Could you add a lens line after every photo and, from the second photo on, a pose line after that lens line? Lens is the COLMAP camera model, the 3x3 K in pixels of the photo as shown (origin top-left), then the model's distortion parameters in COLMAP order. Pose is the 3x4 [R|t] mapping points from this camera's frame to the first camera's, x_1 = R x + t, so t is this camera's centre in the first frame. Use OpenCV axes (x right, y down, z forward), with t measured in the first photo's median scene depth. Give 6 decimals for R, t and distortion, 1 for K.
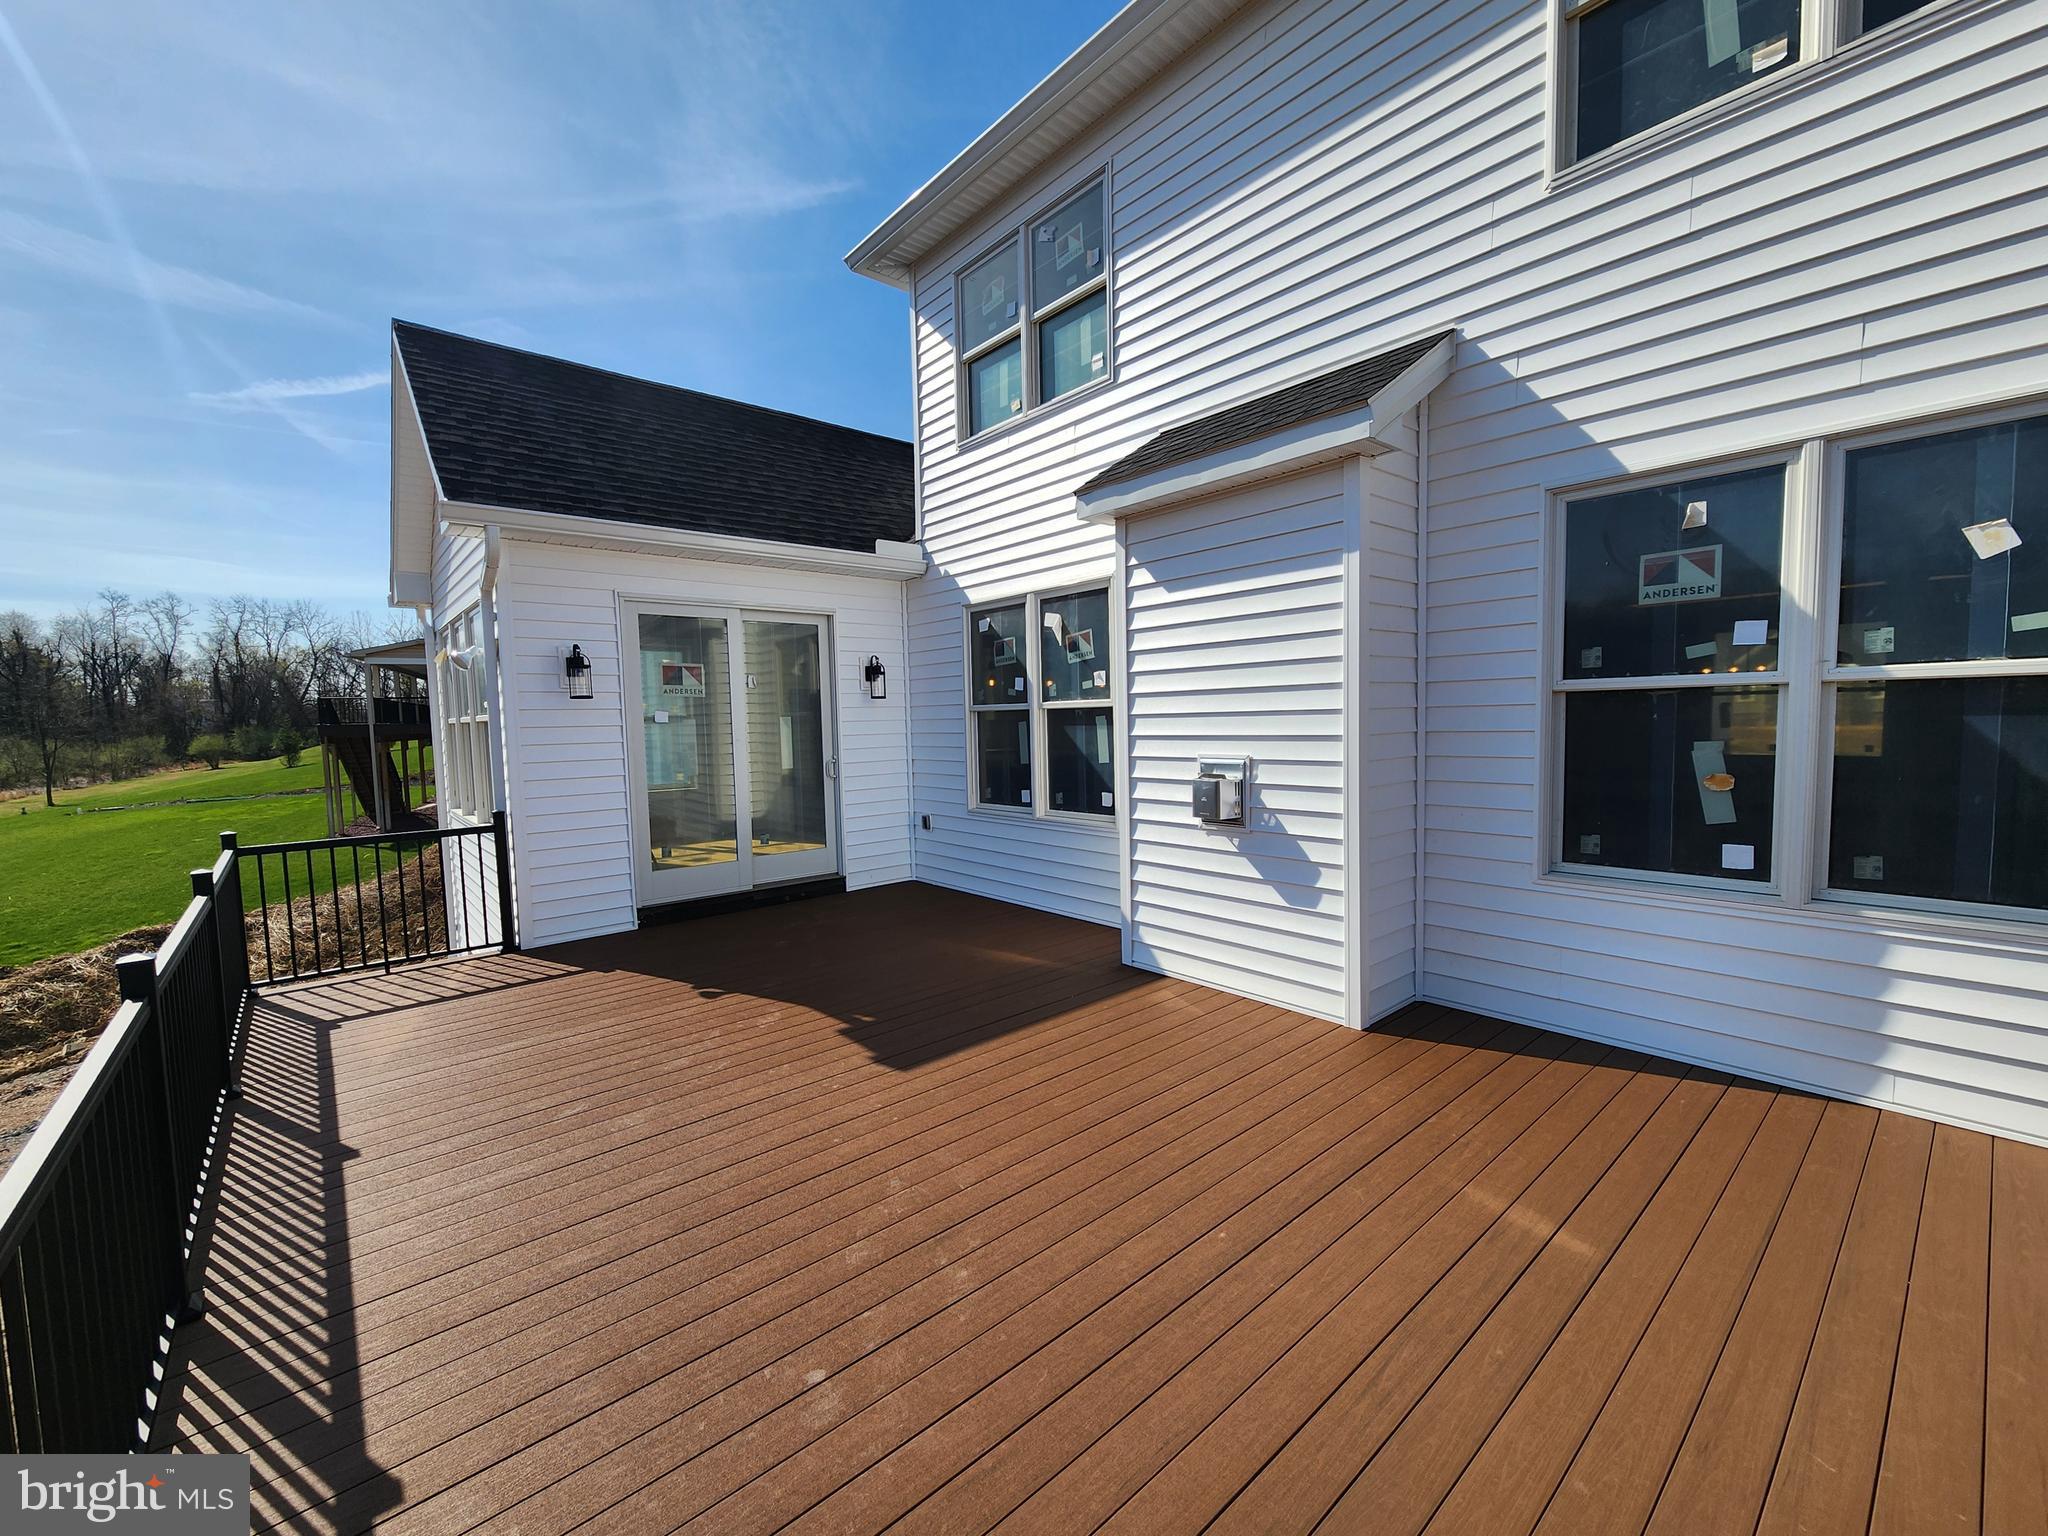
lens RADIAL K [[833.7, 0, 1015.7], [0, 833.7, 767.5], [0, 0, 1]] dist [0.000608, -0.000135]
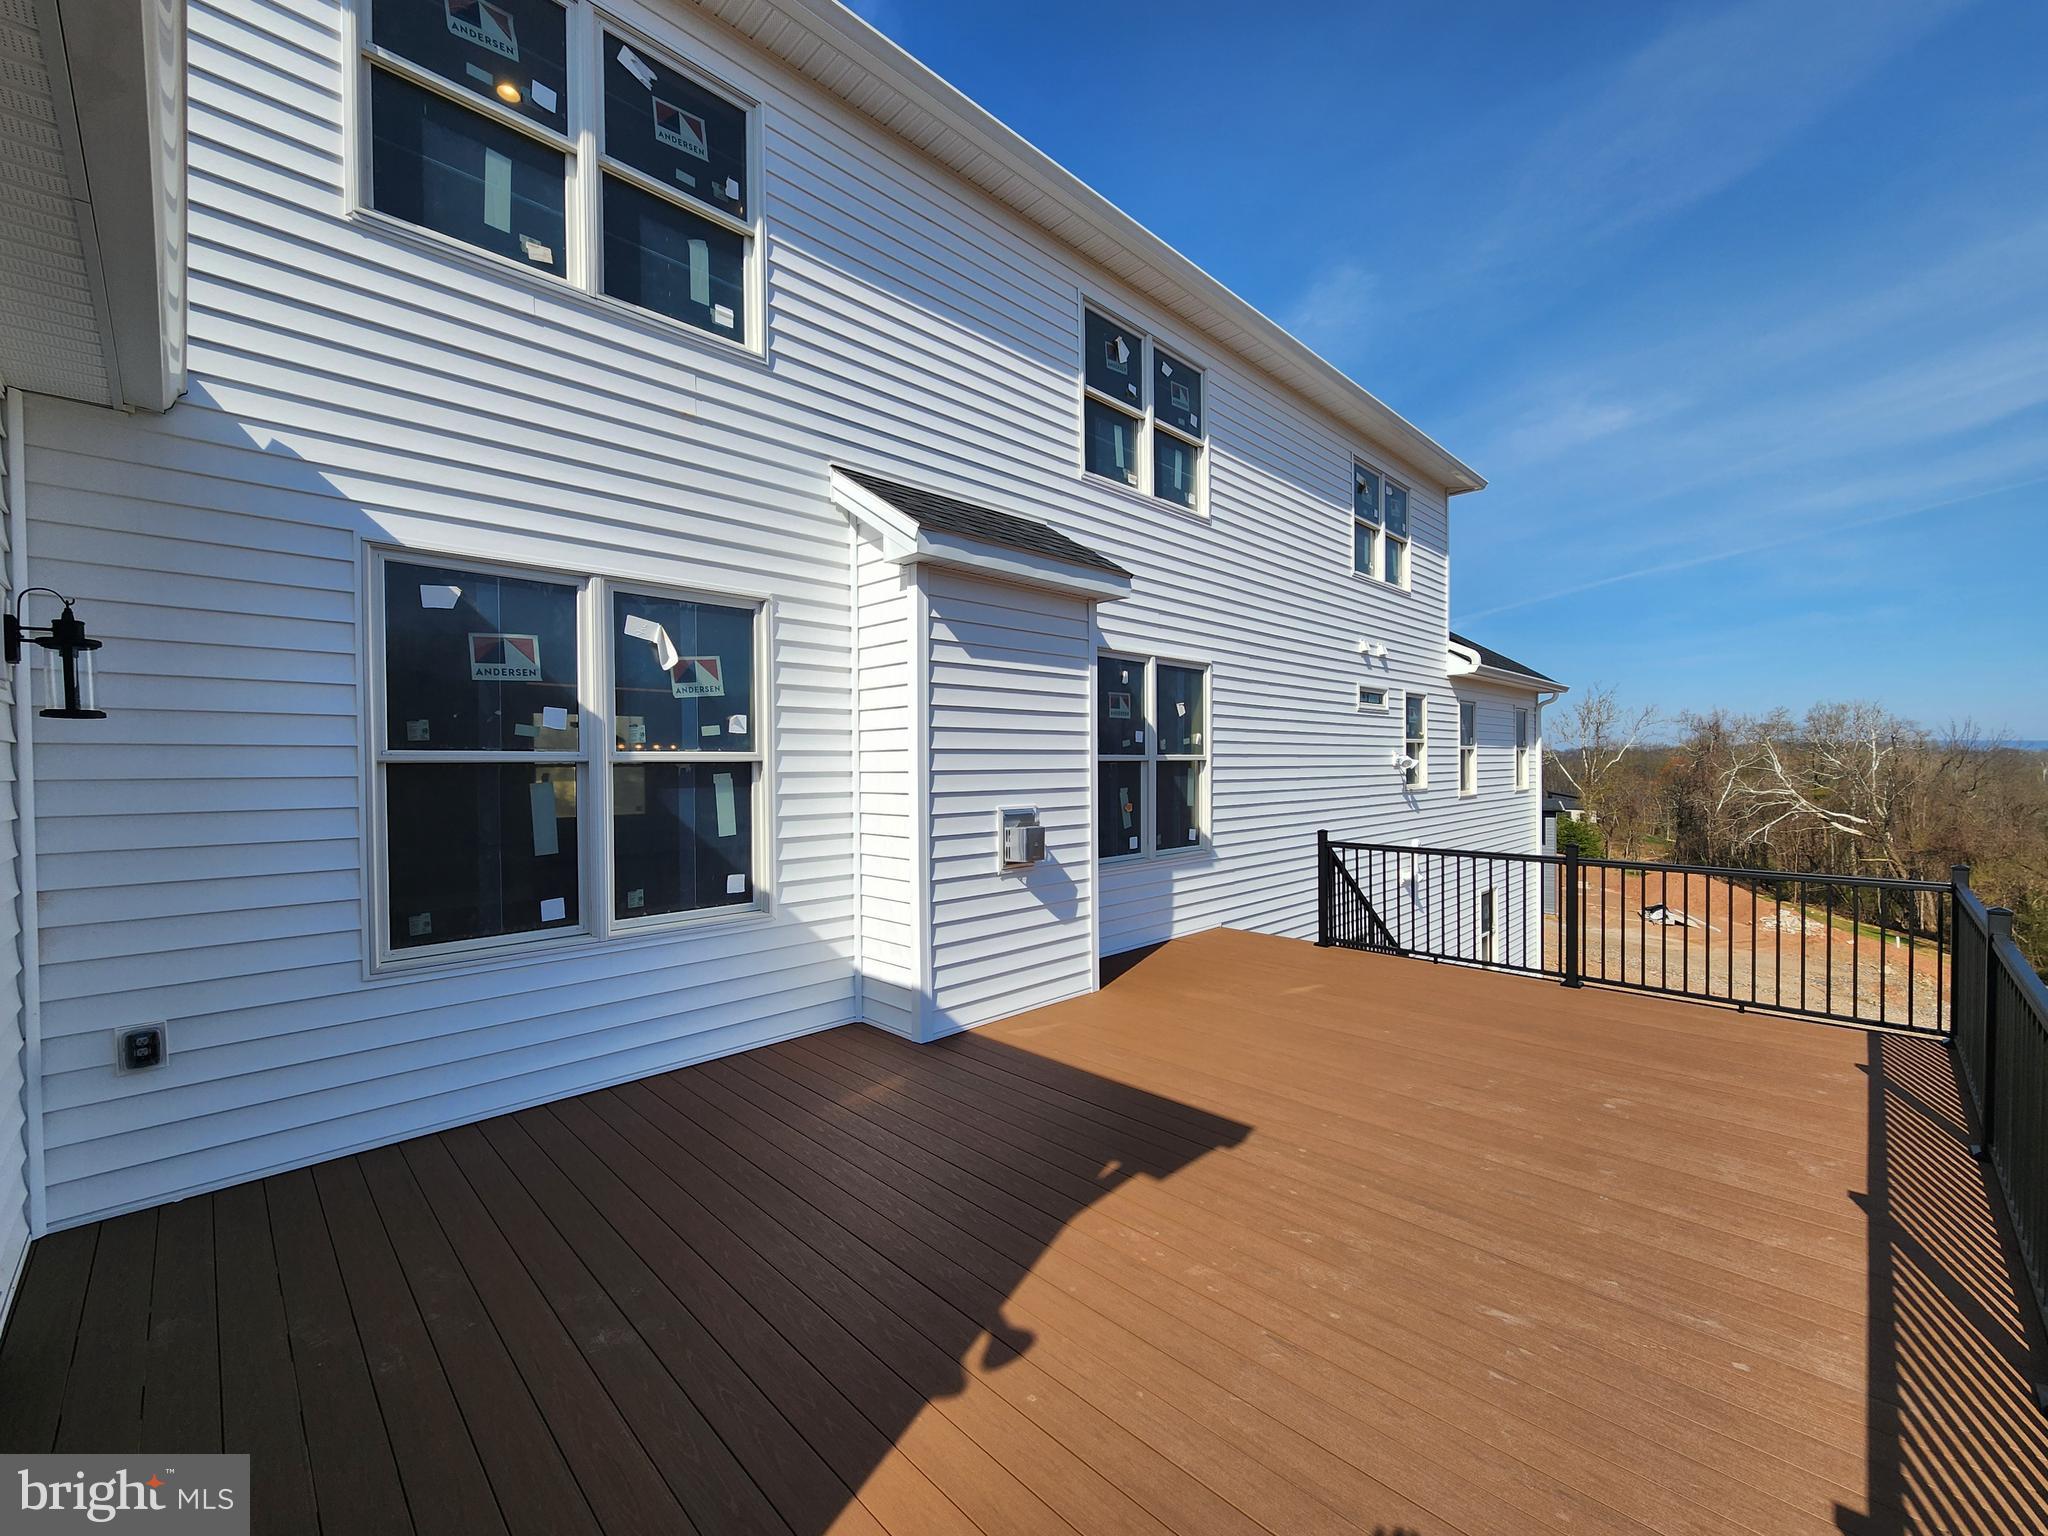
lens RADIAL K [[840.1, 0, 1025.8], [0, 840.1, 774.1], [0, 0, 1]] dist [0.001345, -0.000162]
pose [[-0.078760, 0.019122, 0.996710, -0.671799], [0.073053, 0.997239, -0.013360, -0.031333], [-0.994213, 0.071761, -0.079939, 0.789262]]
